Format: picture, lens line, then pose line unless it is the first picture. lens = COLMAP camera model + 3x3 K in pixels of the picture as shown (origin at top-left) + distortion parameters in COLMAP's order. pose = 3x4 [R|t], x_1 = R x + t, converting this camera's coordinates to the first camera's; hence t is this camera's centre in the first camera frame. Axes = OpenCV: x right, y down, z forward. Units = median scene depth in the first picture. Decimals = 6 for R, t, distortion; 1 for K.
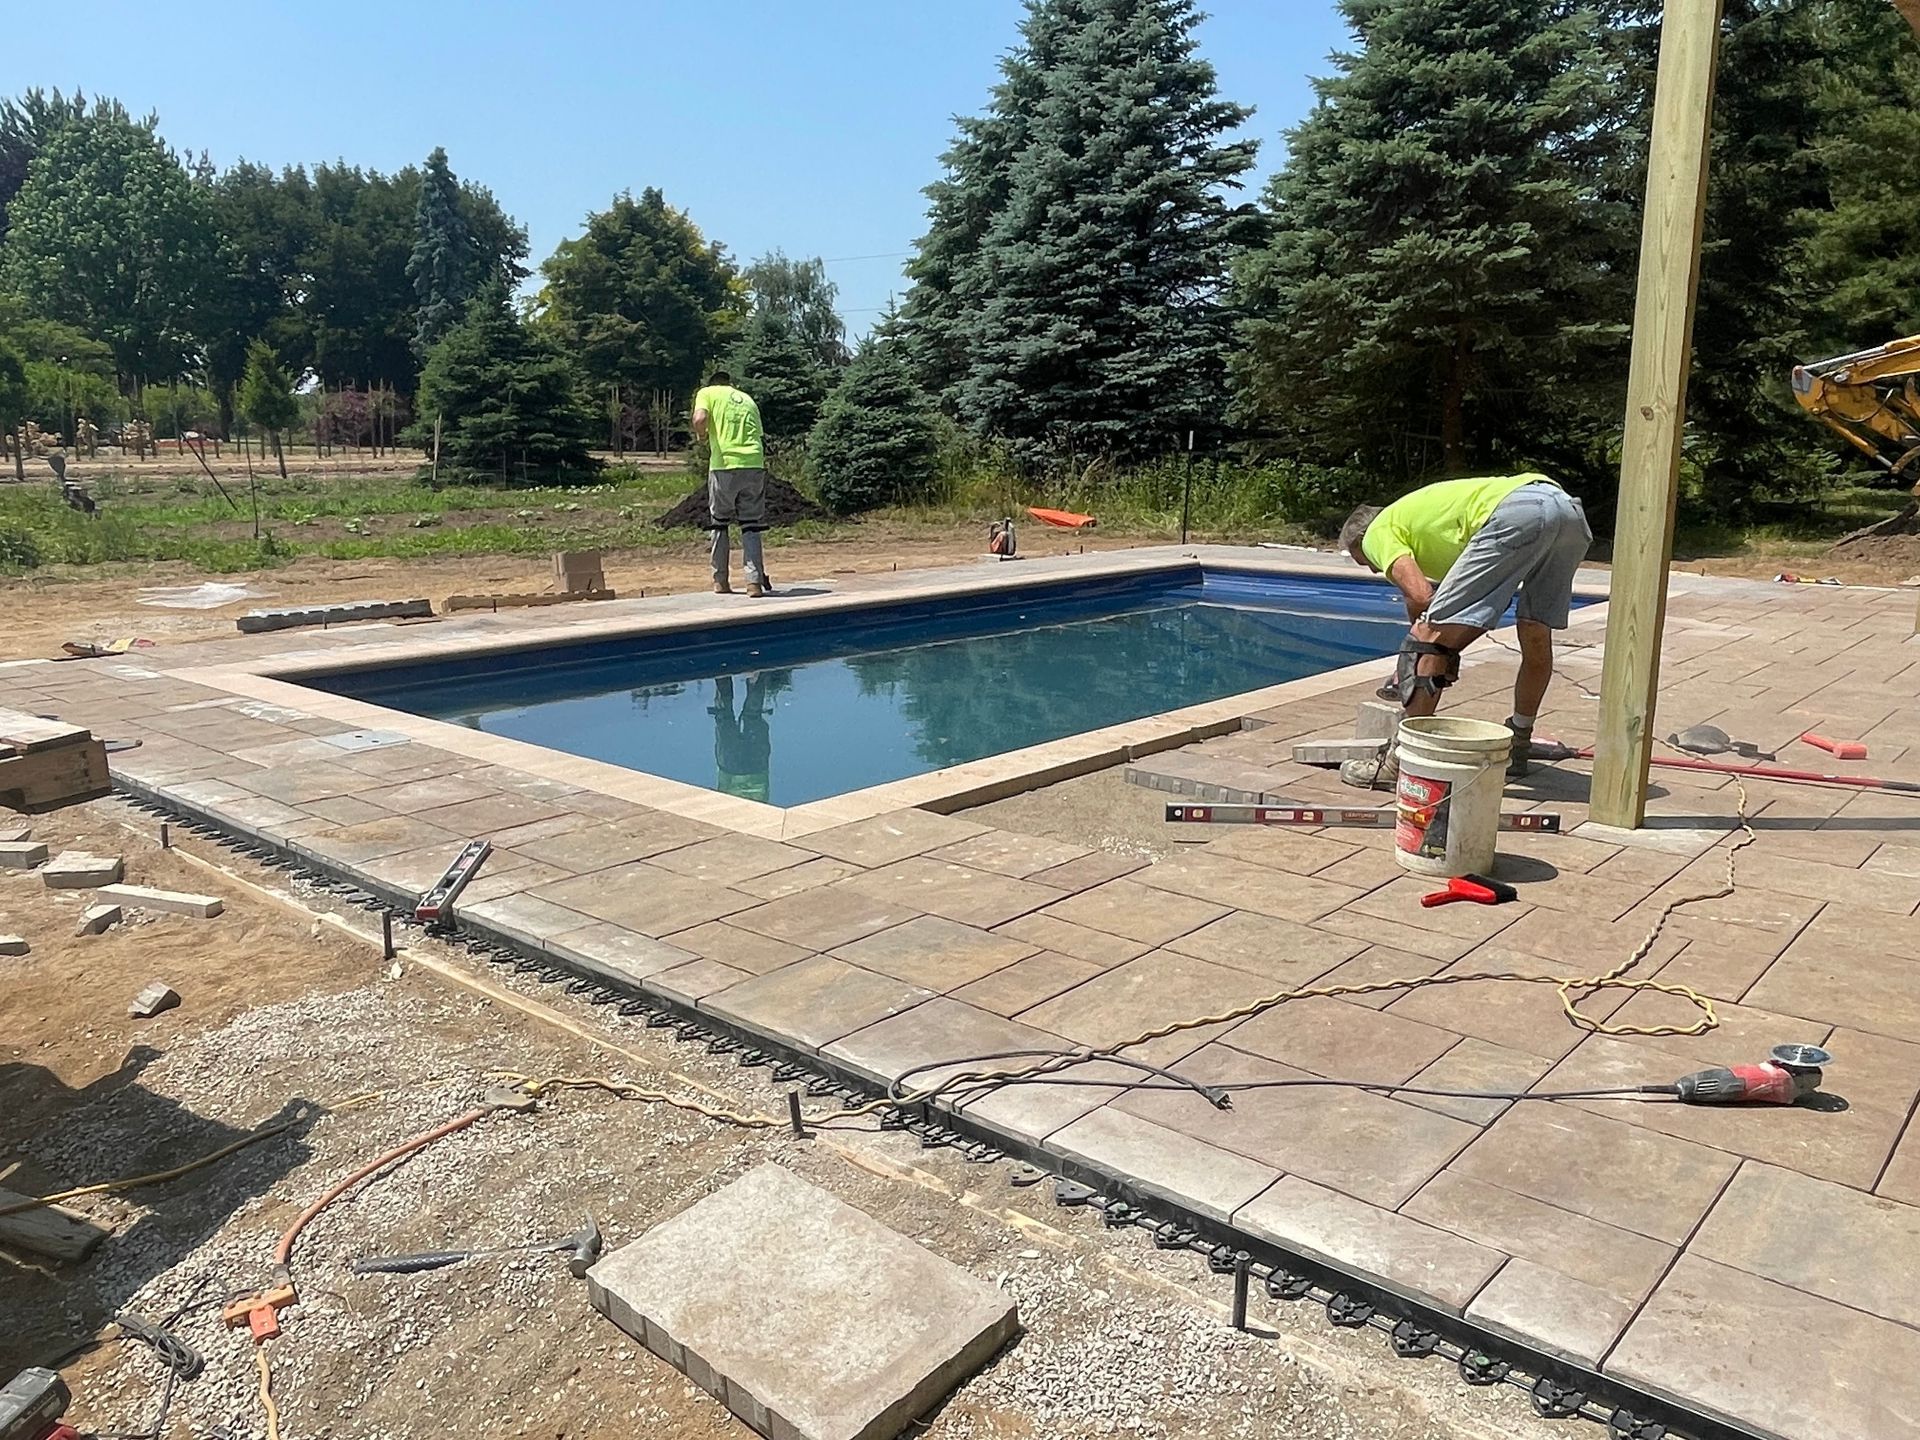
lens RADIAL K [[1487.7, 0, 950.8], [0, 1487.7, 718.0], [0, 0, 1]] dist [0.000632, -0.006092]
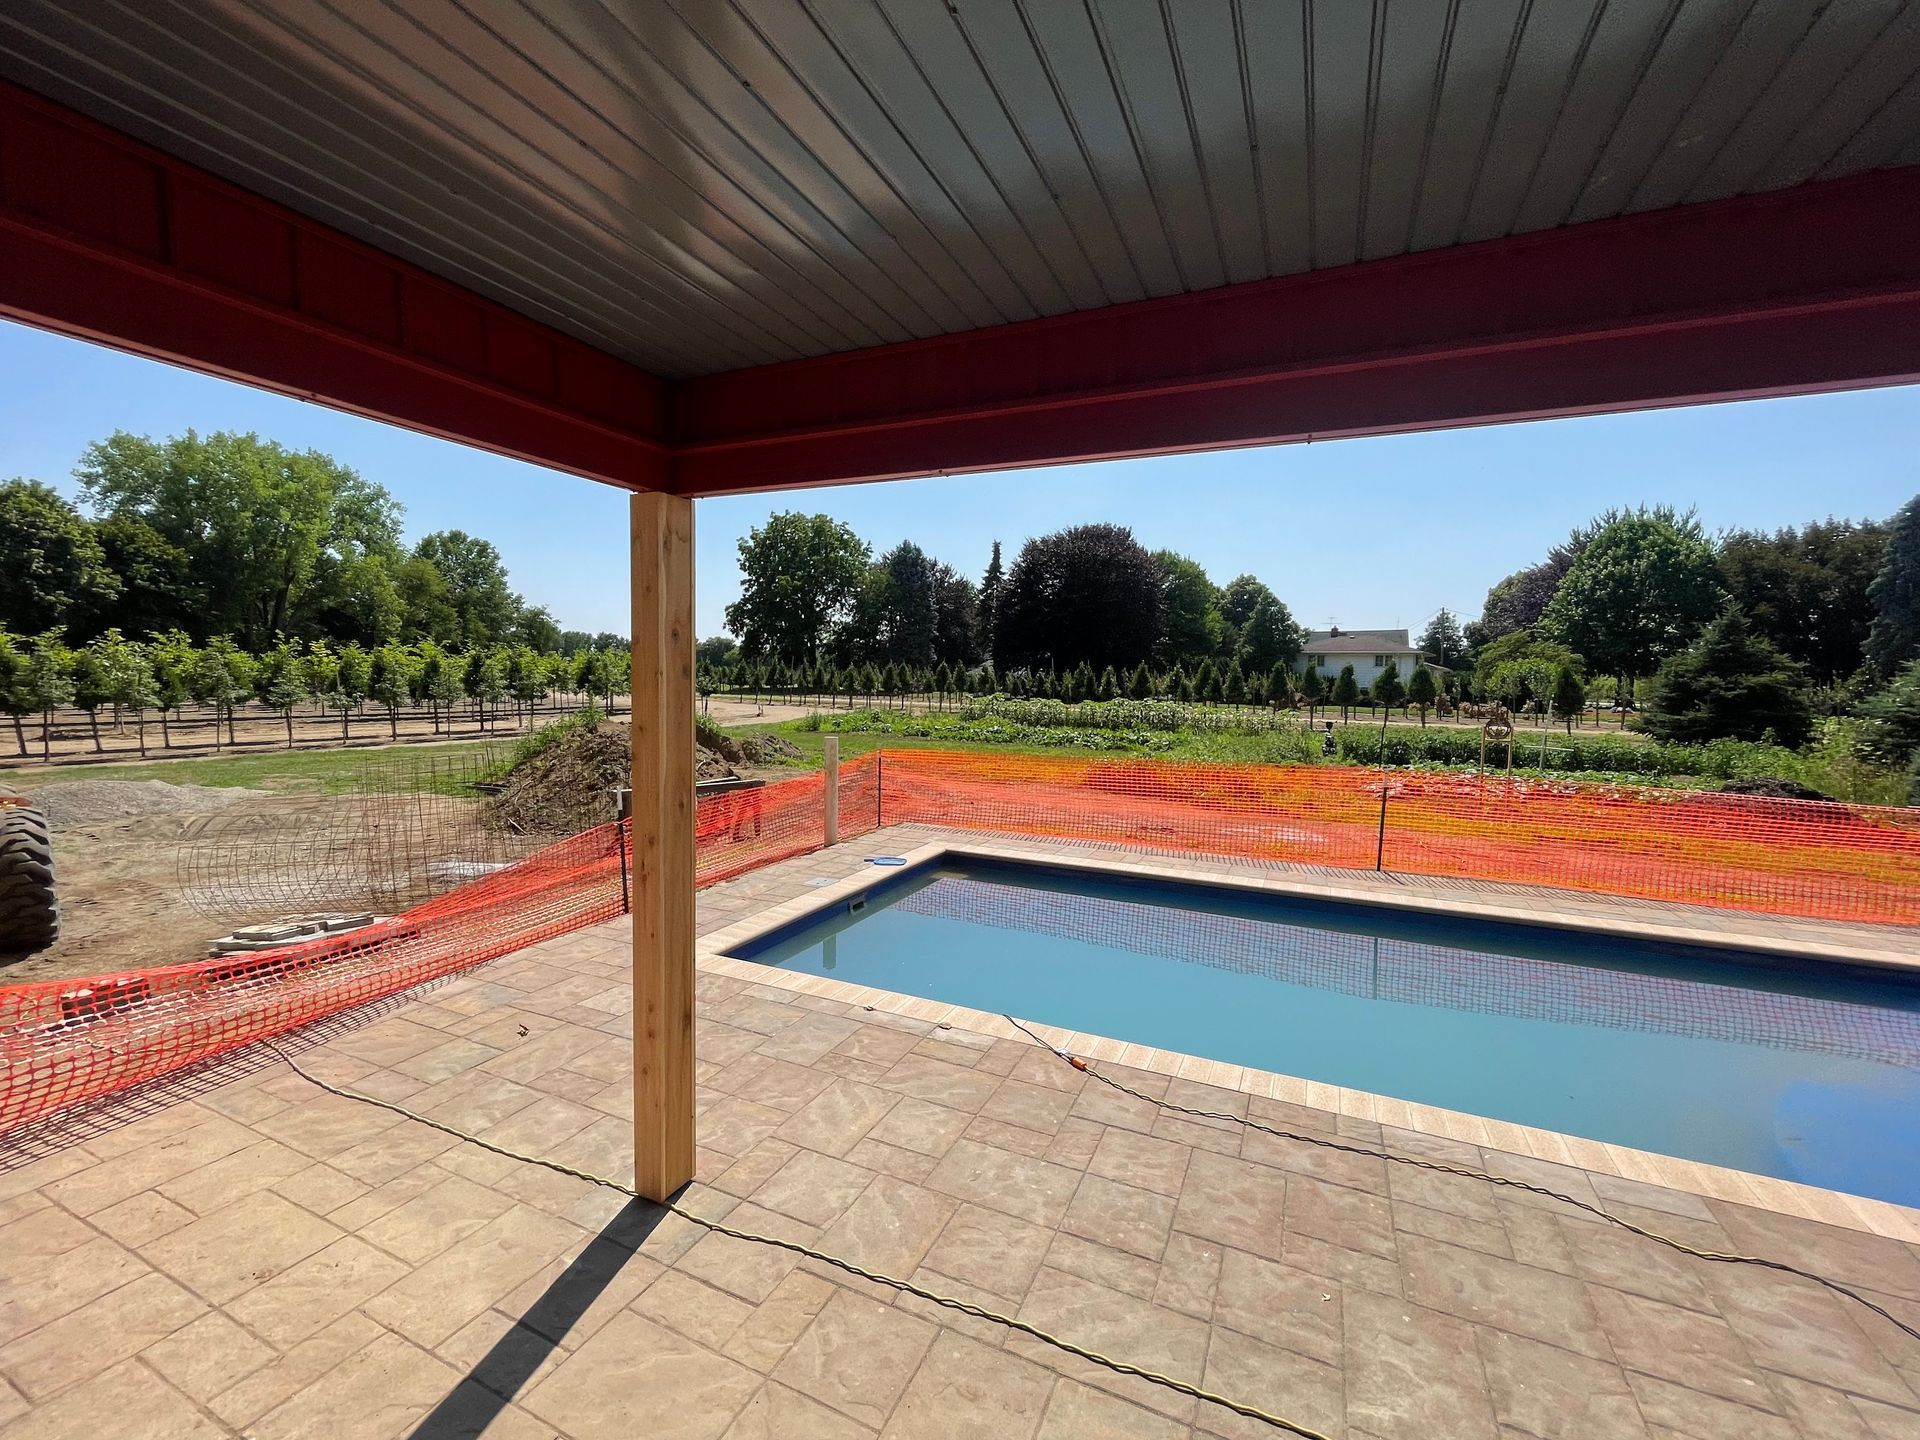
lens RADIAL K [[784.3, 0, 959.1], [0, 784.3, 721.0], [0, 0, 1]] dist [-0.002818, 0.000160]
pose [[0.282631, 0.052861, -0.957771, 0.291047], [-0.199550, 0.979876, -0.004804, -0.092745], [0.938243, 0.192481, 0.287492, 0.255874]]
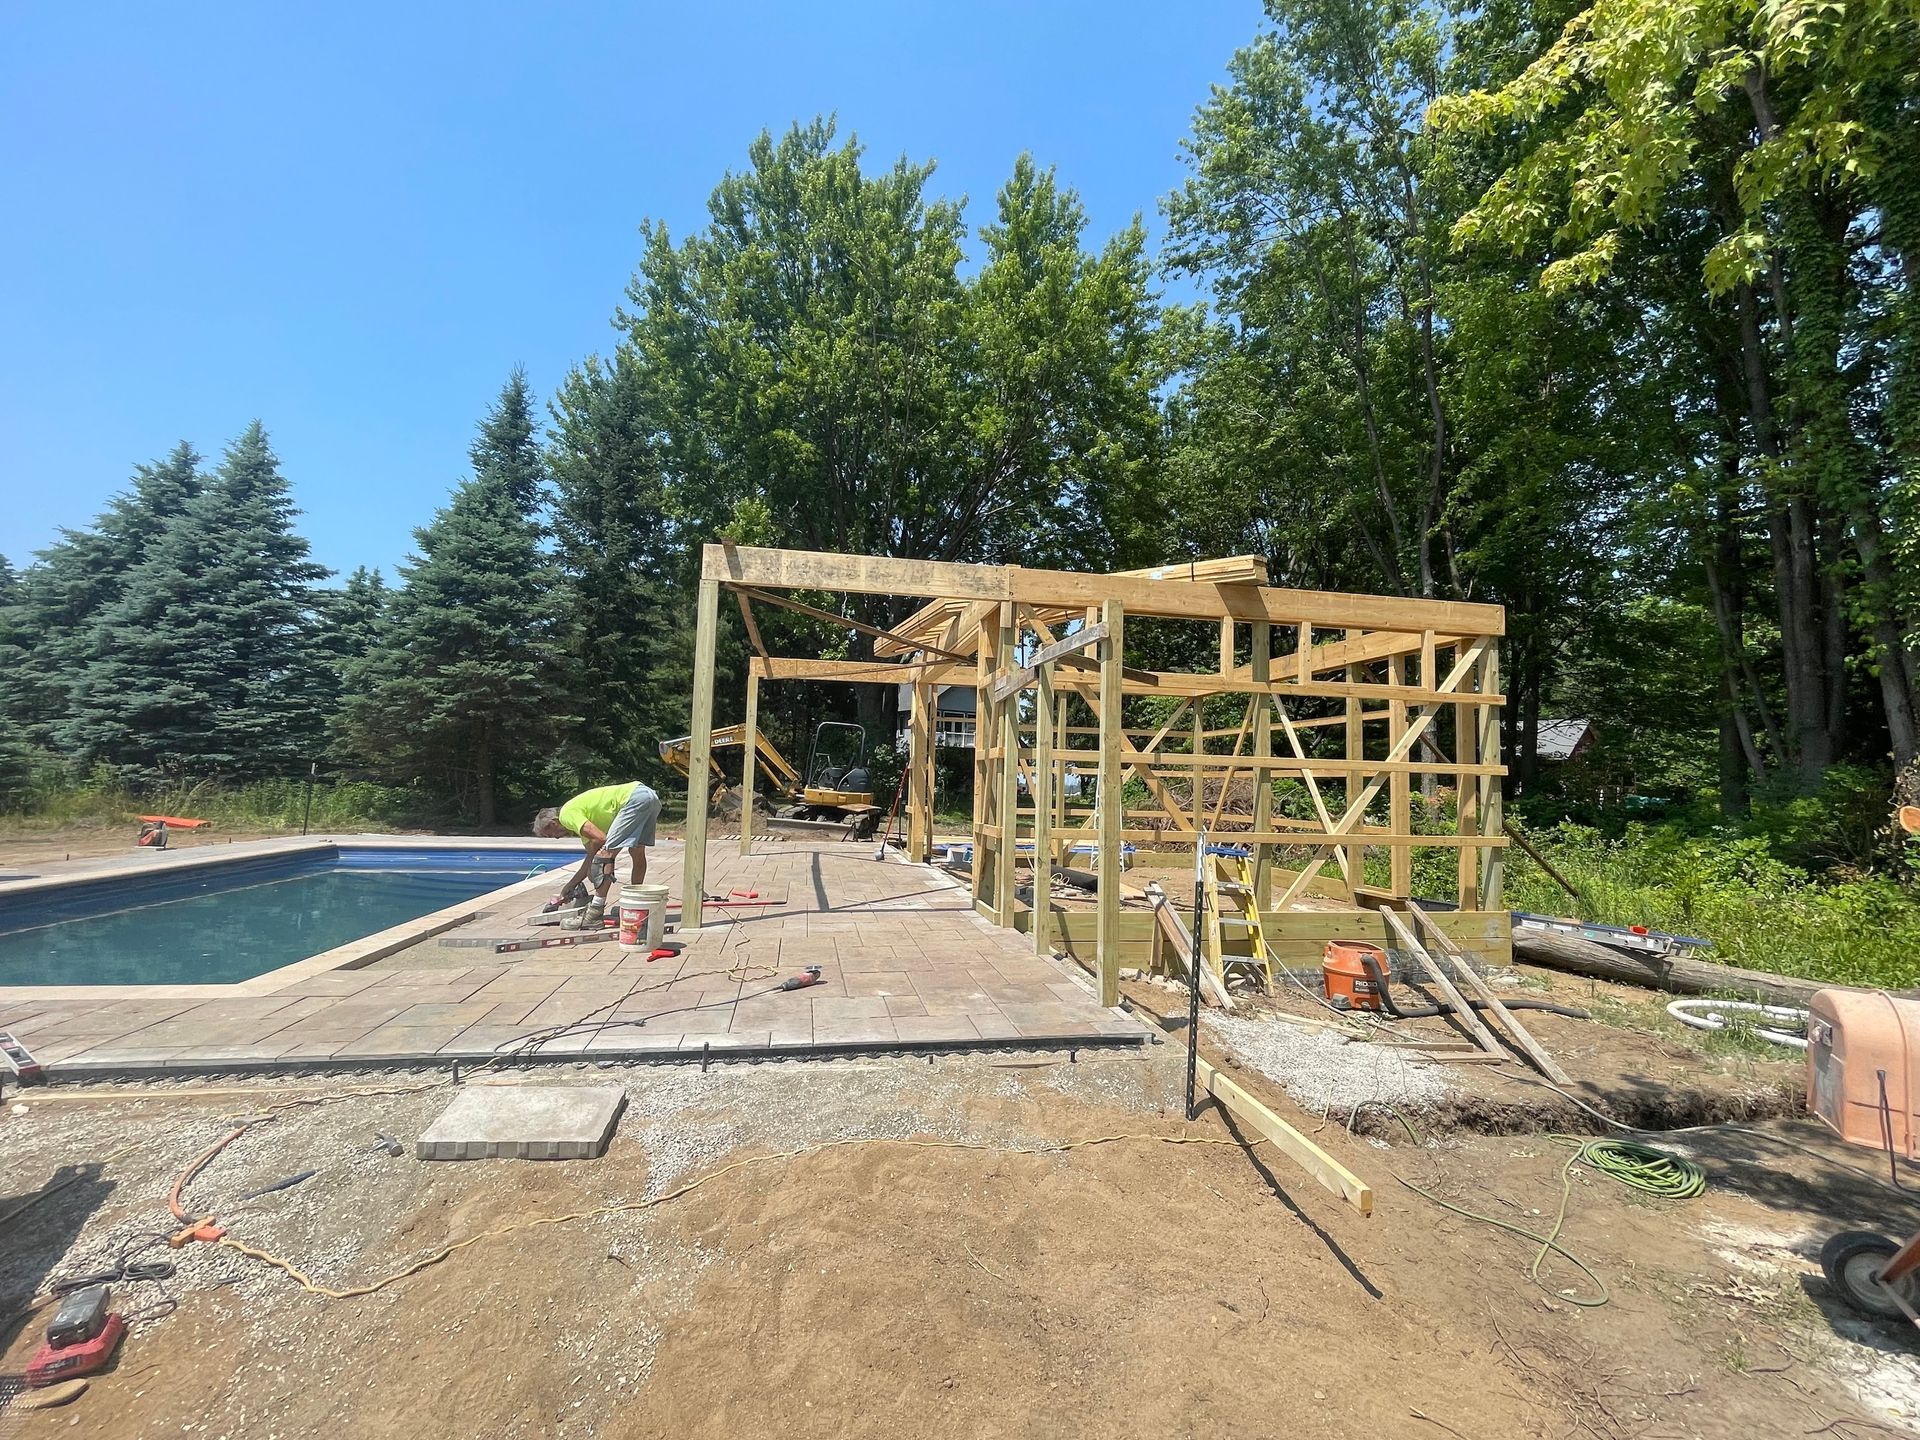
lens RADIAL K [[824.2, 0, 965.2], [0, 824.2, 722.0], [0, 0, 1]] dist [-0.000790, -0.000007]
pose [[0.616488, 0.069806, 0.784264, -0.088322], [0.127149, 0.974162, -0.186658, 0.013250], [-0.777030, 0.214791, 0.591683, -0.051867]]
